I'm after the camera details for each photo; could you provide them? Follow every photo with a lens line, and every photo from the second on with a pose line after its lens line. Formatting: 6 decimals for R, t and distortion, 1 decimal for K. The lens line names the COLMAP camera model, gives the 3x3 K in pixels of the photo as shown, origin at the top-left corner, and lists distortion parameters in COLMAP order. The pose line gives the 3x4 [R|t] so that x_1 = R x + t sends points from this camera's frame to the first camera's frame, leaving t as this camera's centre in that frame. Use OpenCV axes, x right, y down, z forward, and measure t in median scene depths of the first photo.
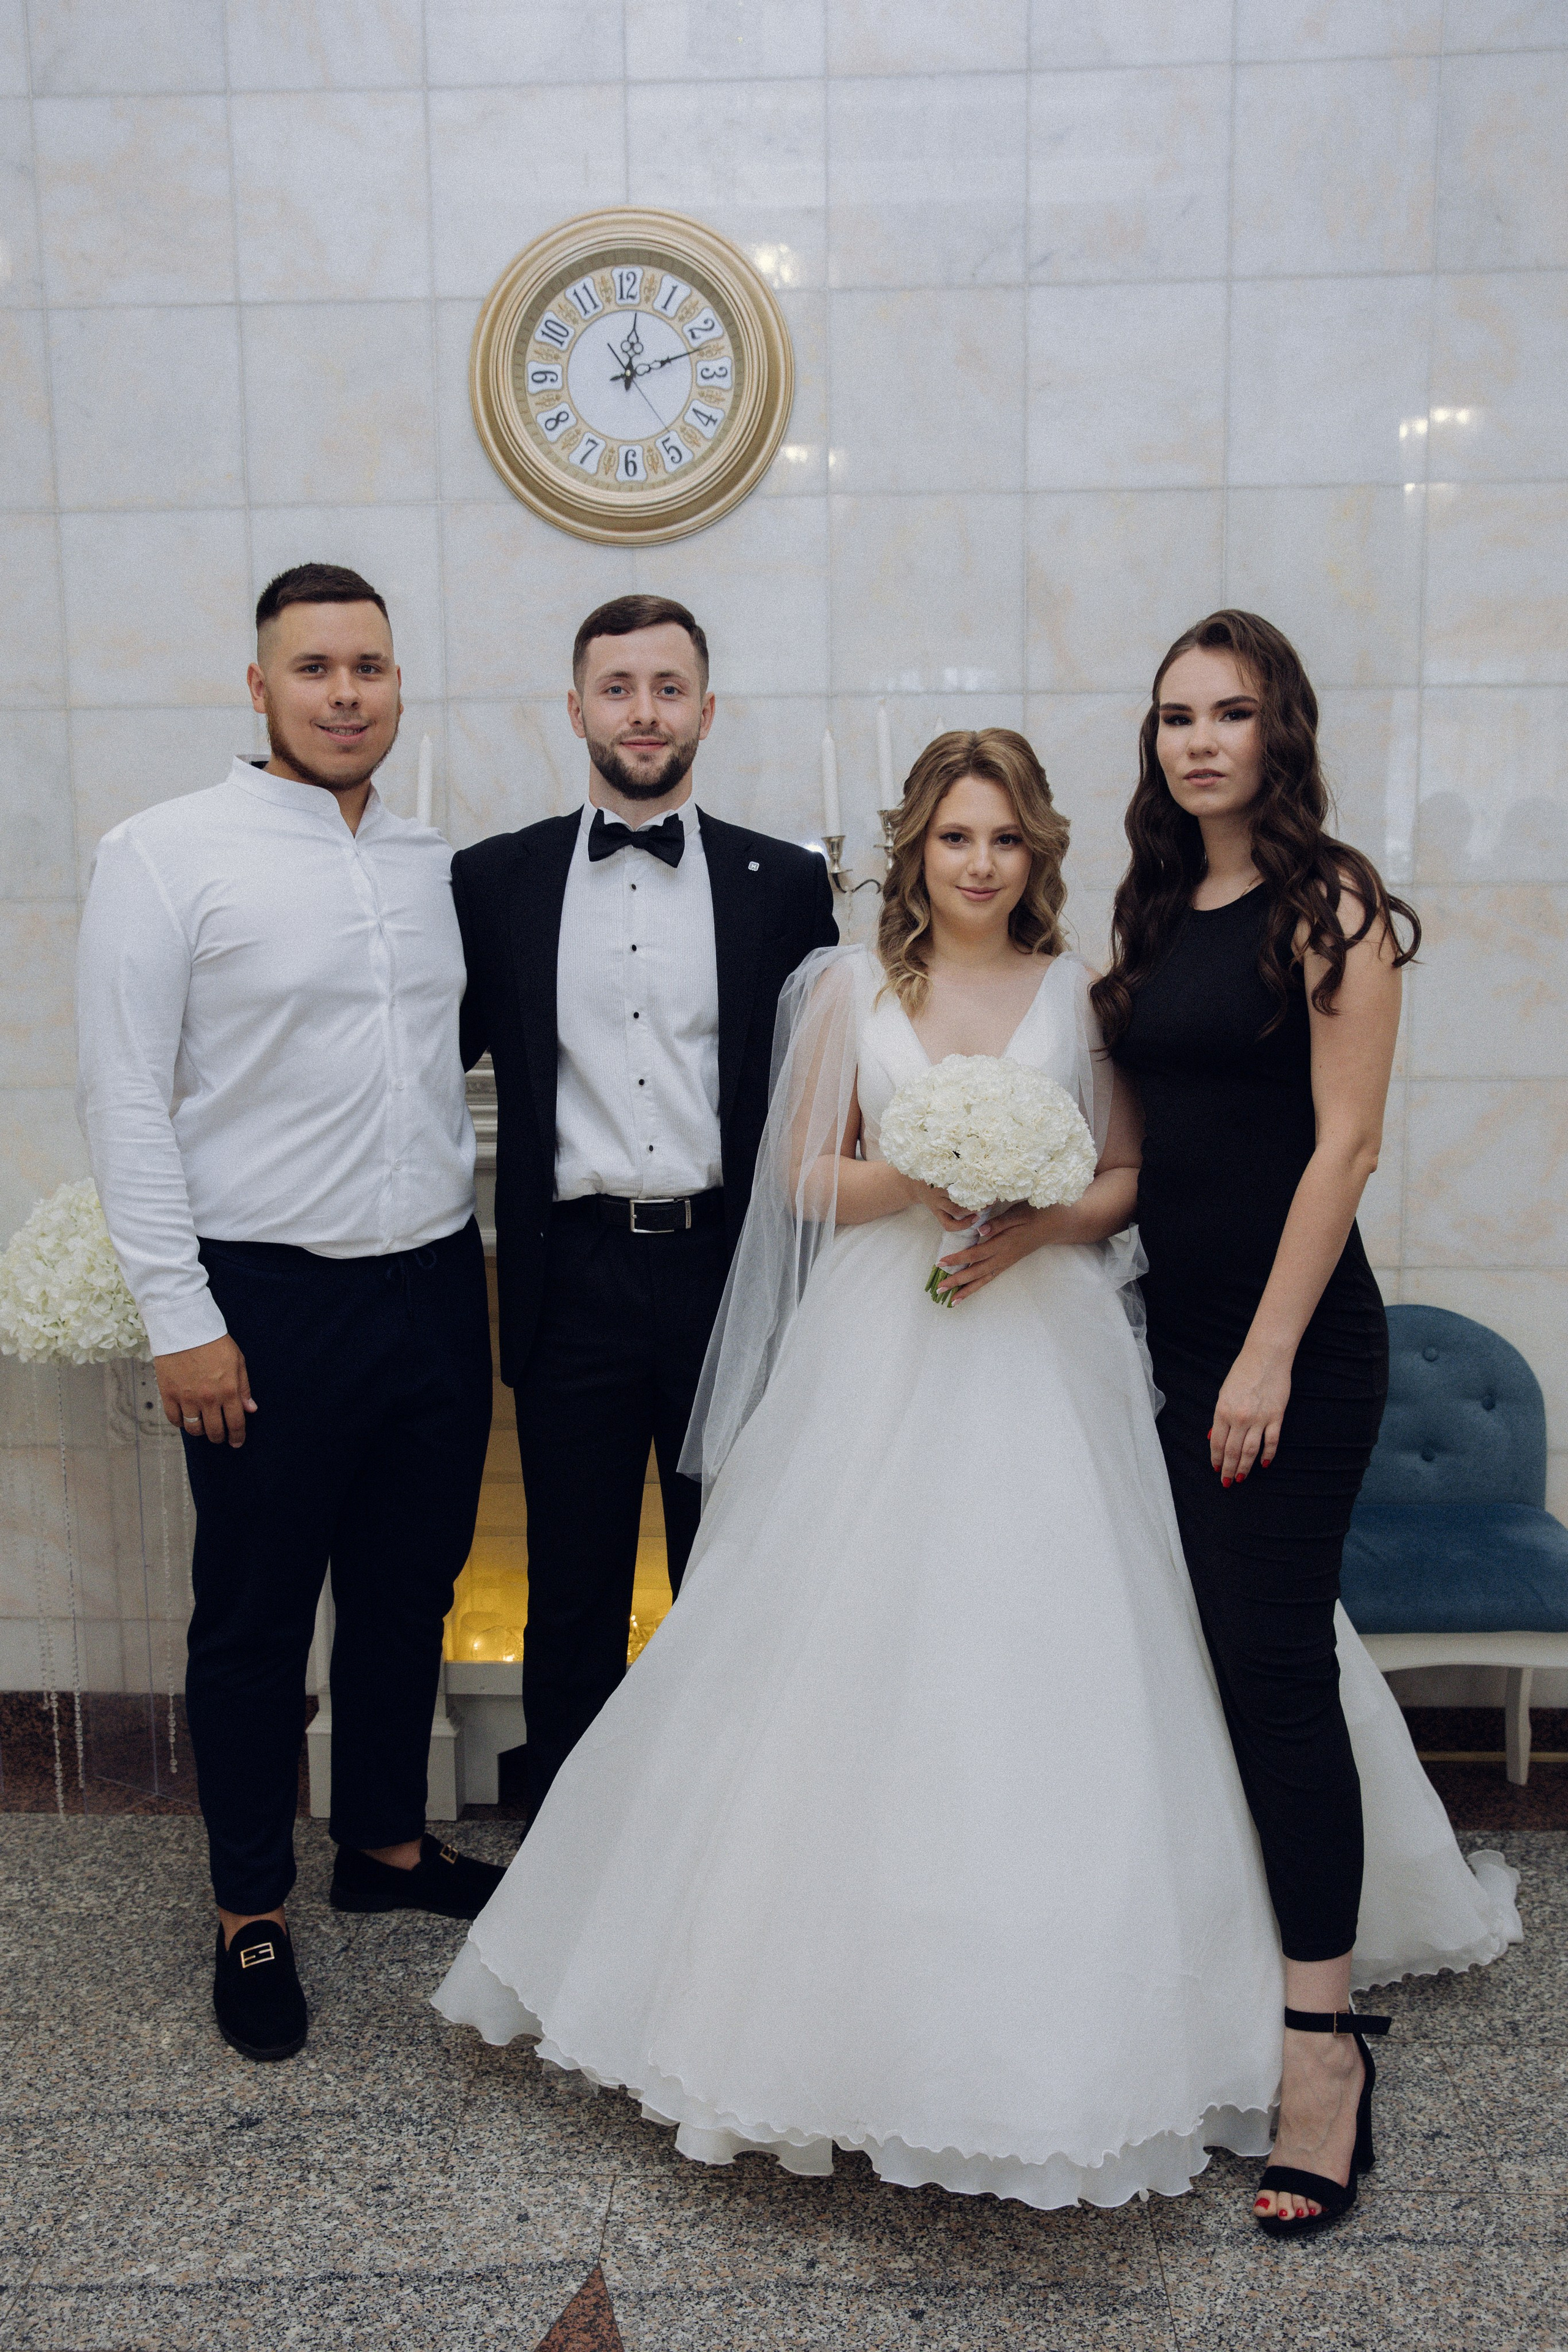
lens RADIAL K [[2125.3, 0, 776.8], [0, 2125.3, 1180.5], [0, 0, 1]] dist [-0.046092, 0.092631]
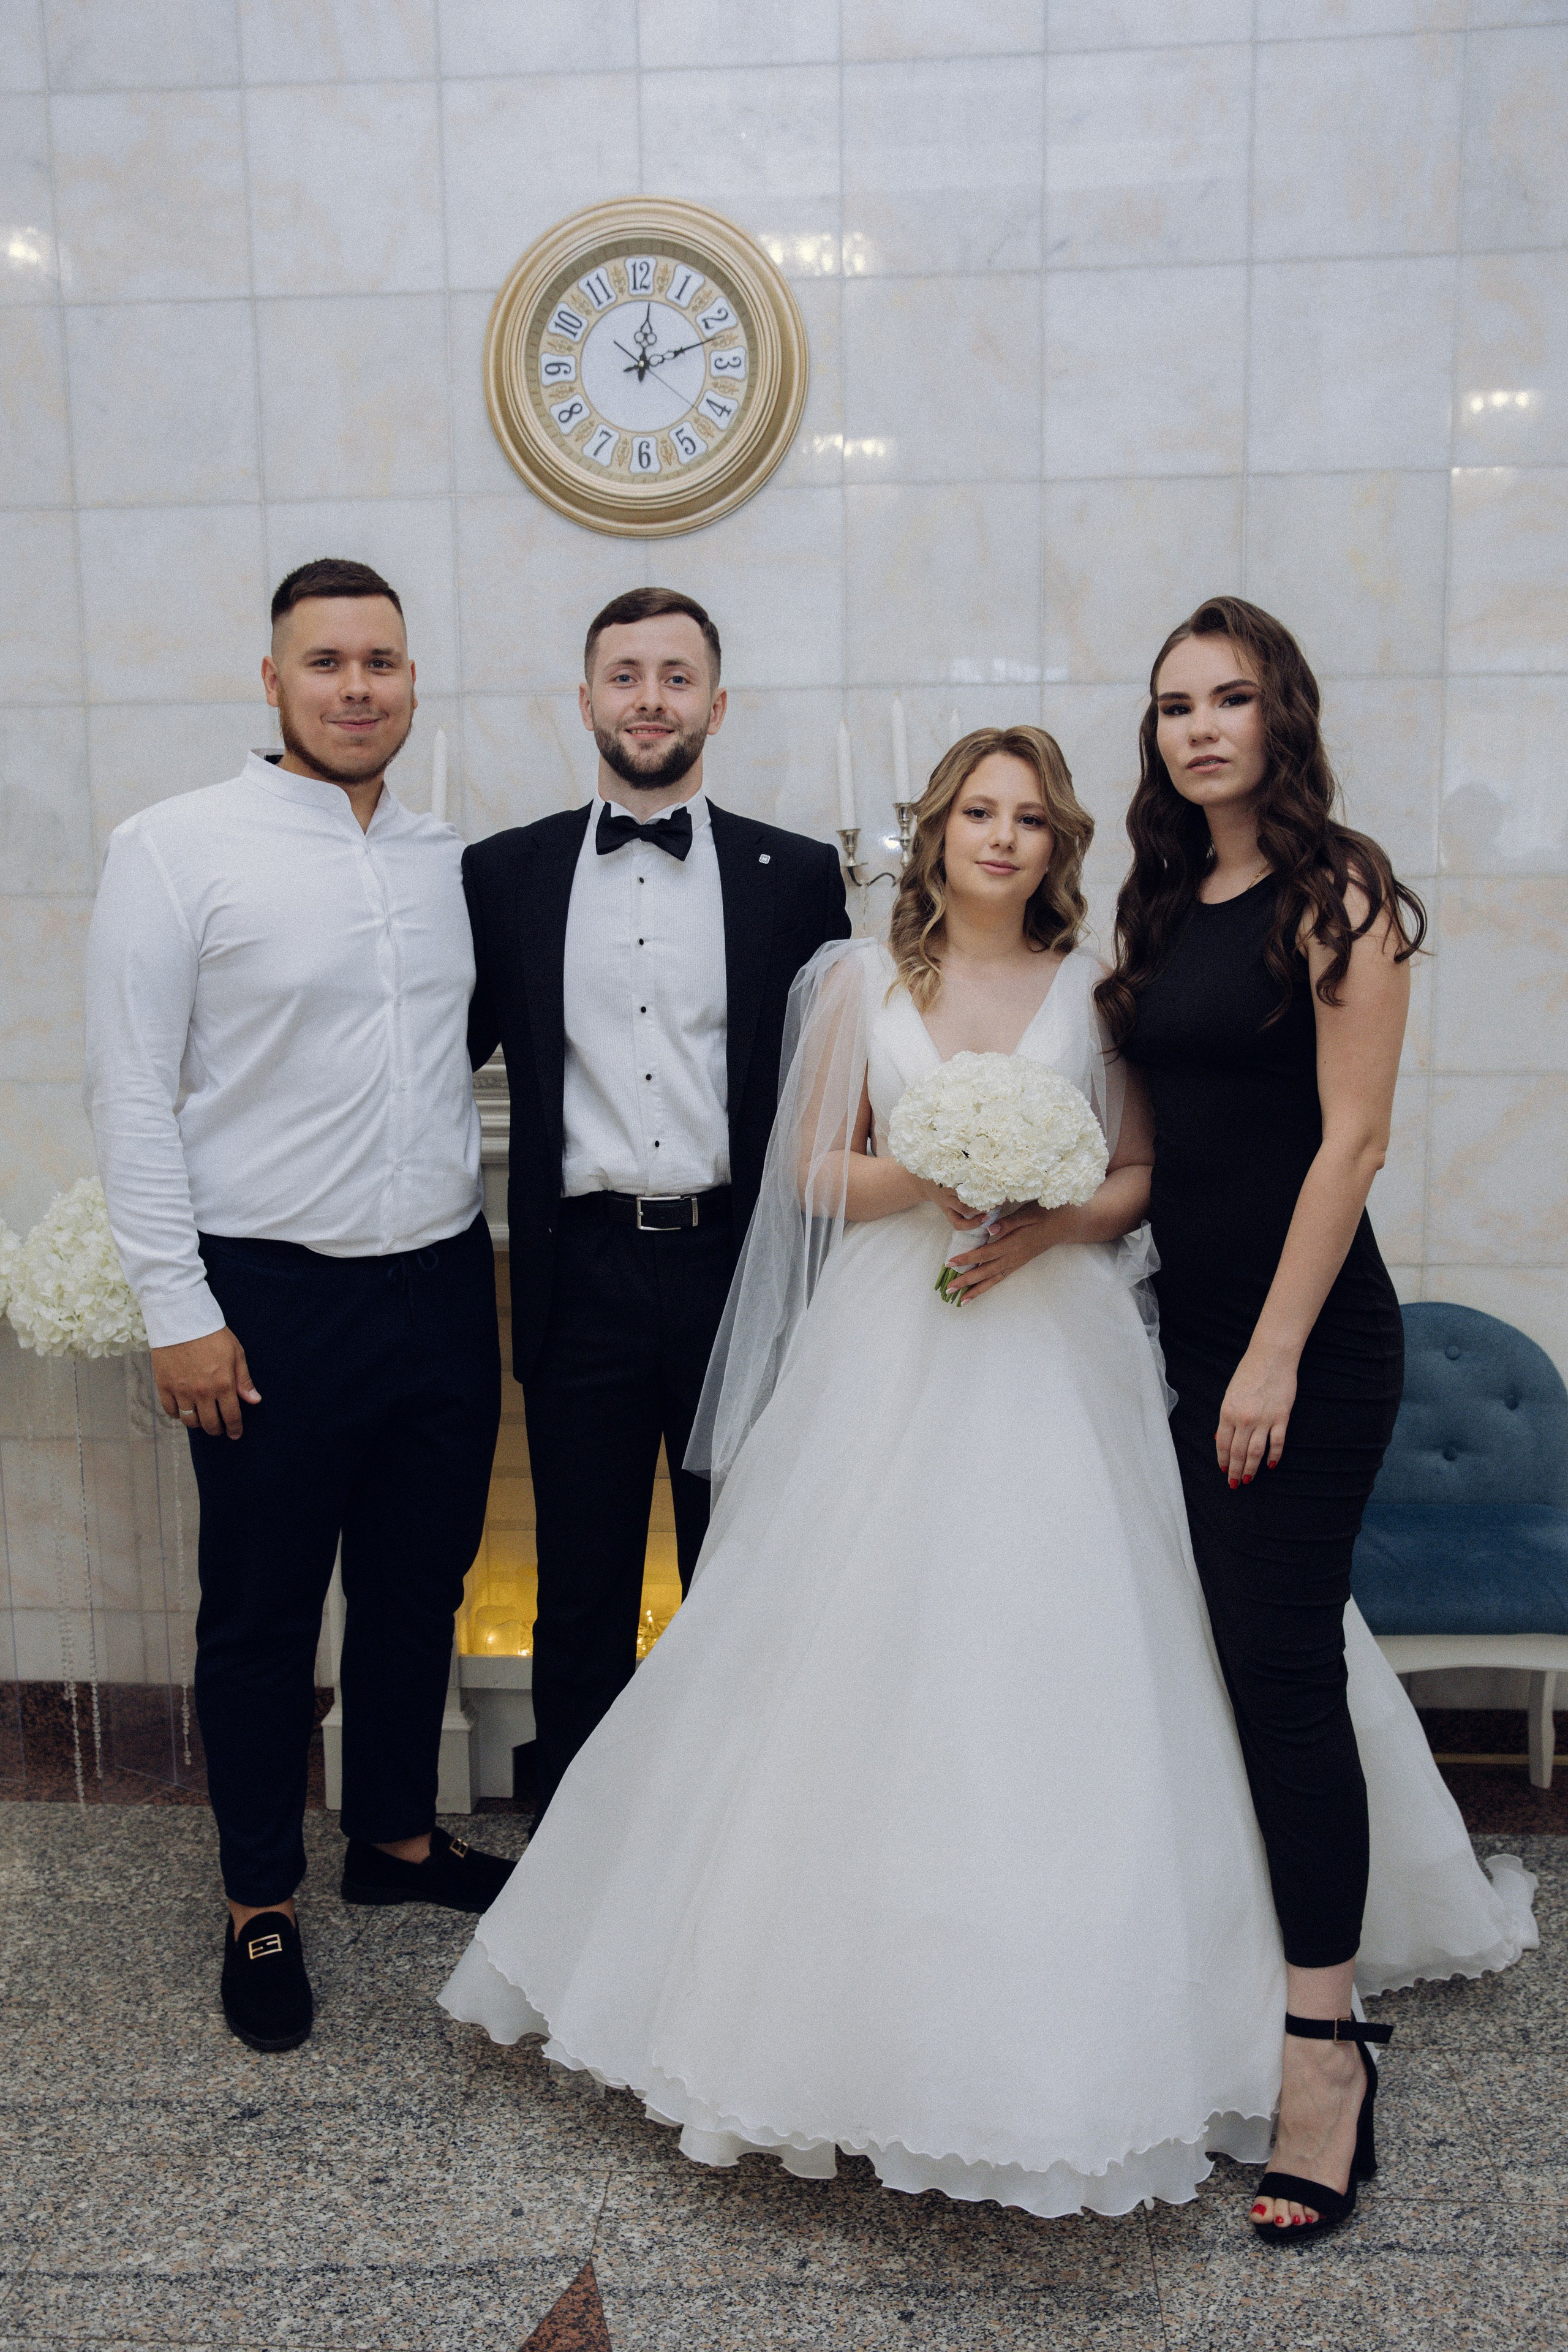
lens RADIAL K [[2125.8, 0, 777.6], [0, 2125.8, 1188.9], [0, 0, 1]] dist [-0.047808, 0.096195]
pose [[0.999590, 0.001568, -0.028582, 0.023745], [-0.001336, 0.999966, 0.008127, -0.002054], [0.028594, -0.008086, 0.999558, 0.004625]]
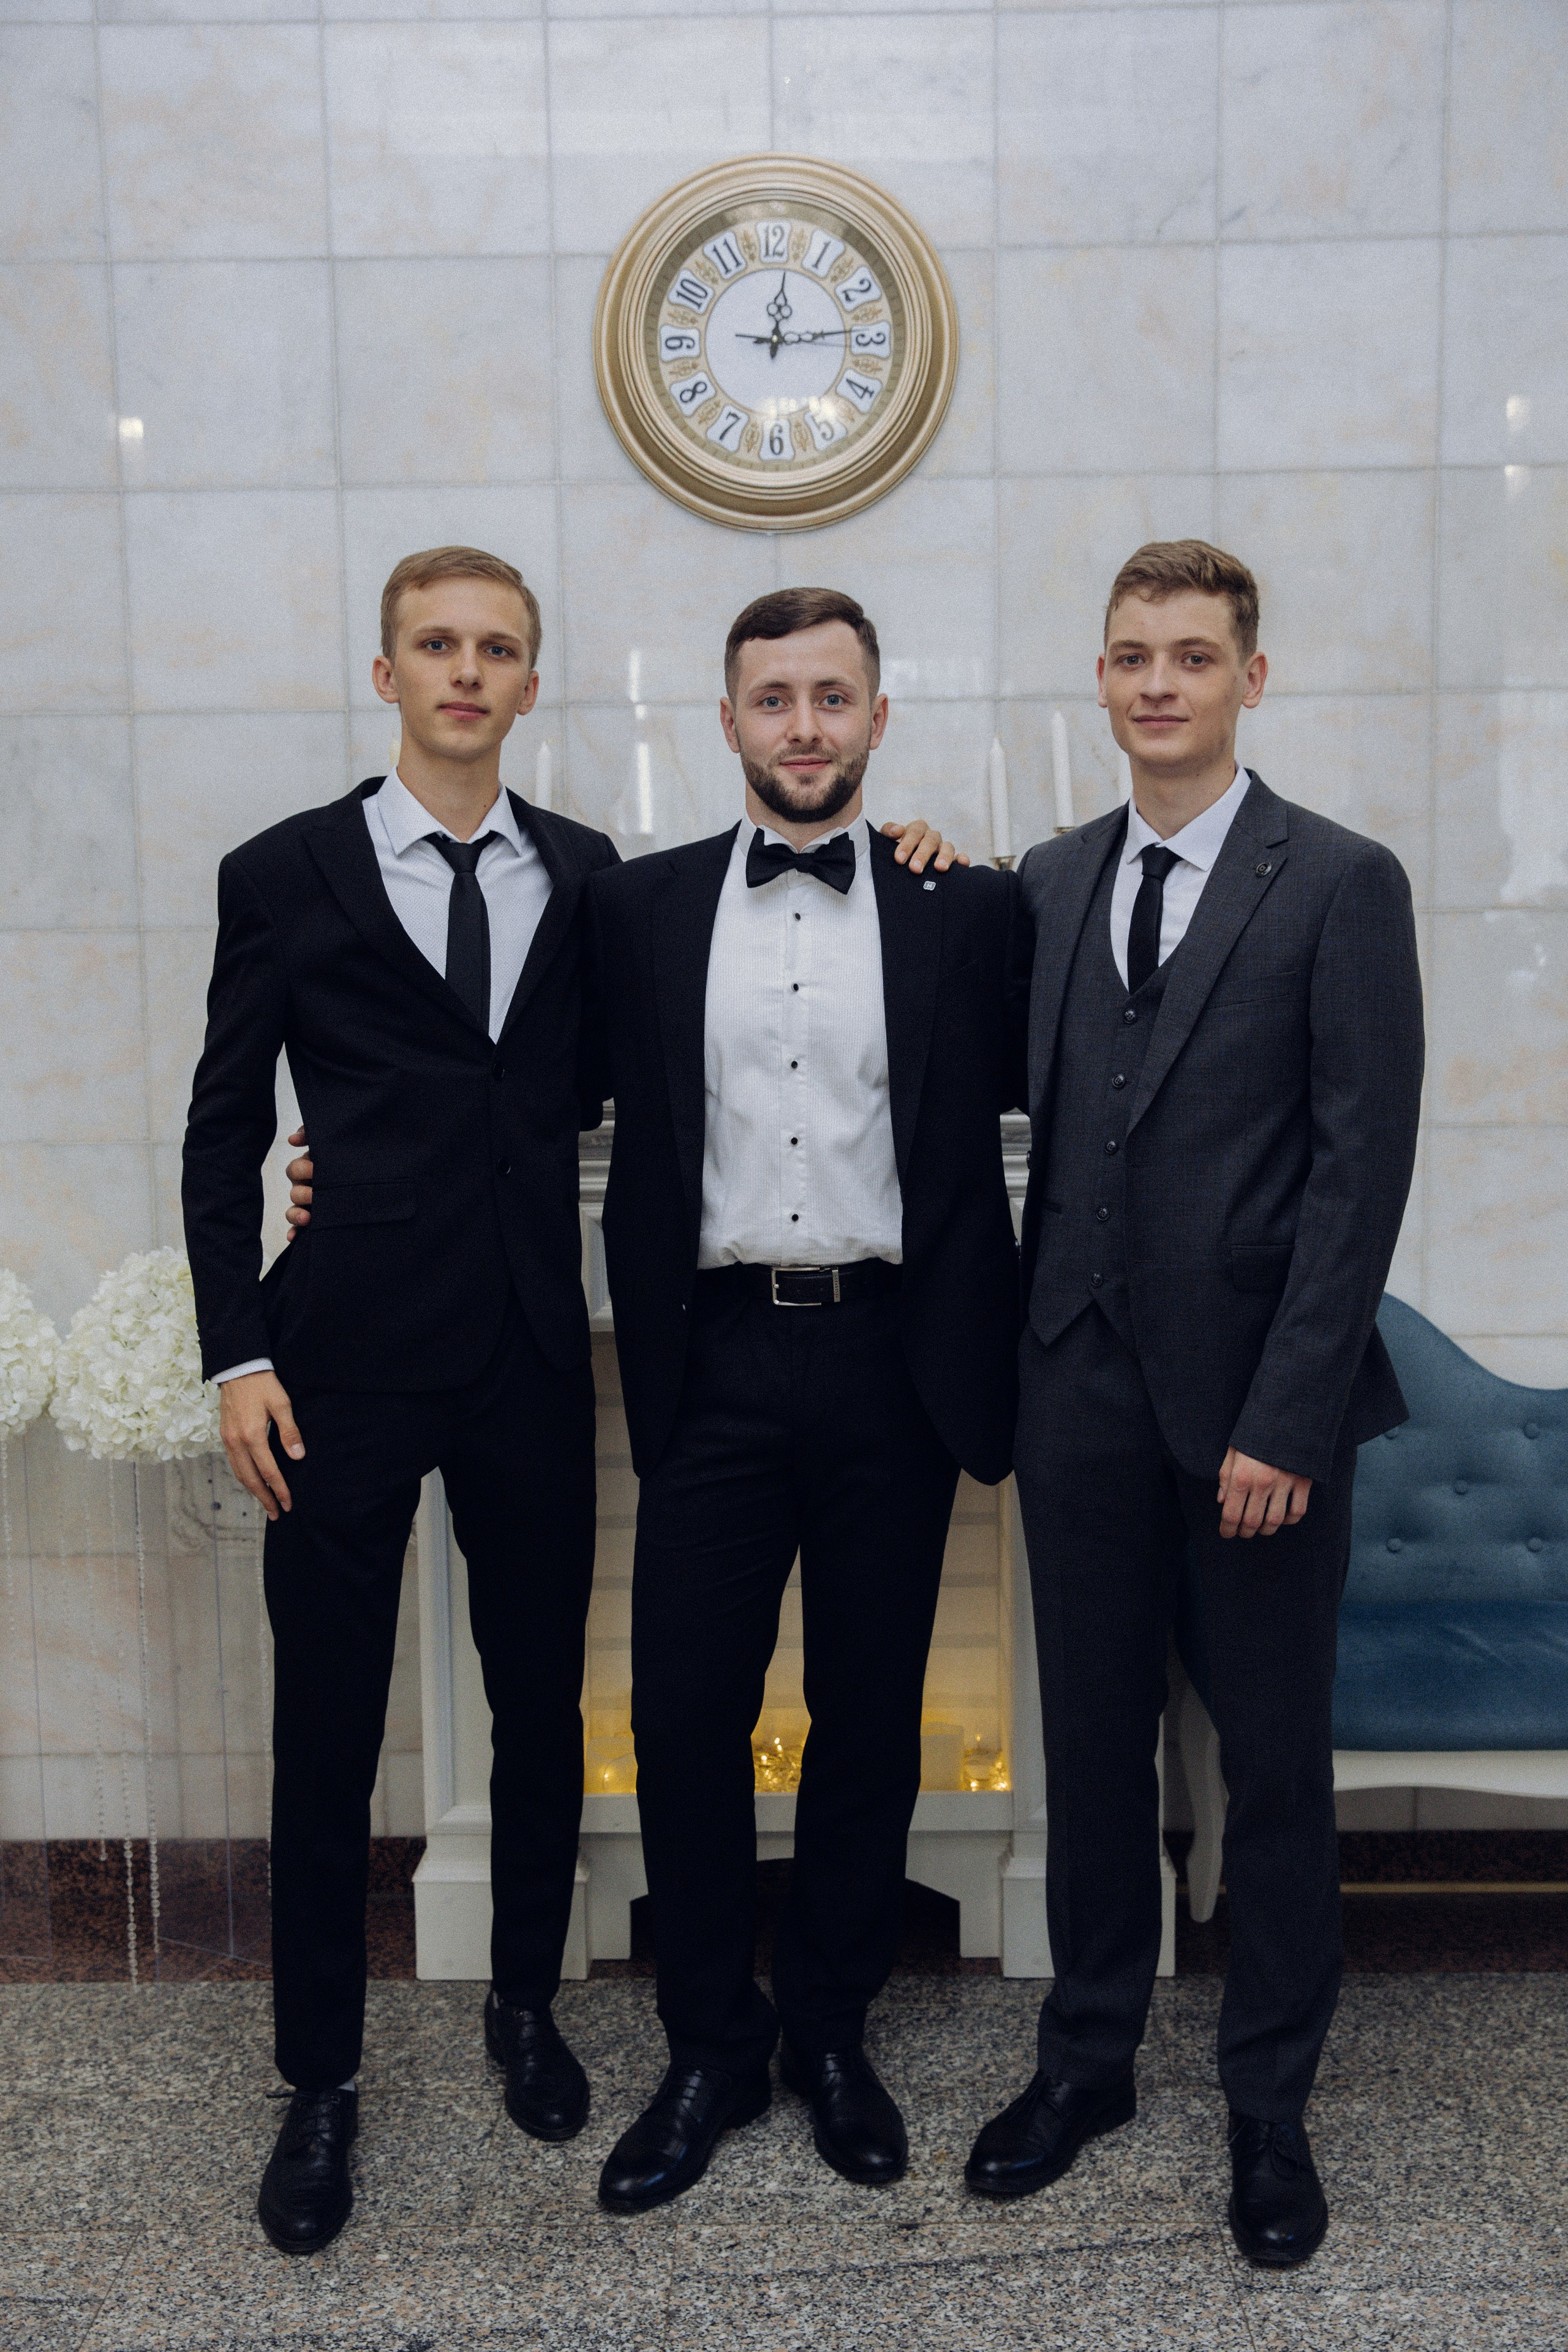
lens RADIAL K [[2351.9, 0, 784.0], [0, 2351.9, 1176.0], [0, 0, 1]] dist [-0.018455, 0.102568]
pose [[0.999380, -0.007794, 0.034334, -0.107456], [0.008827, 0.999509, -0.030048, 0.001169], [-0.034083, 0.030332, 0.998959, 0.020663]]
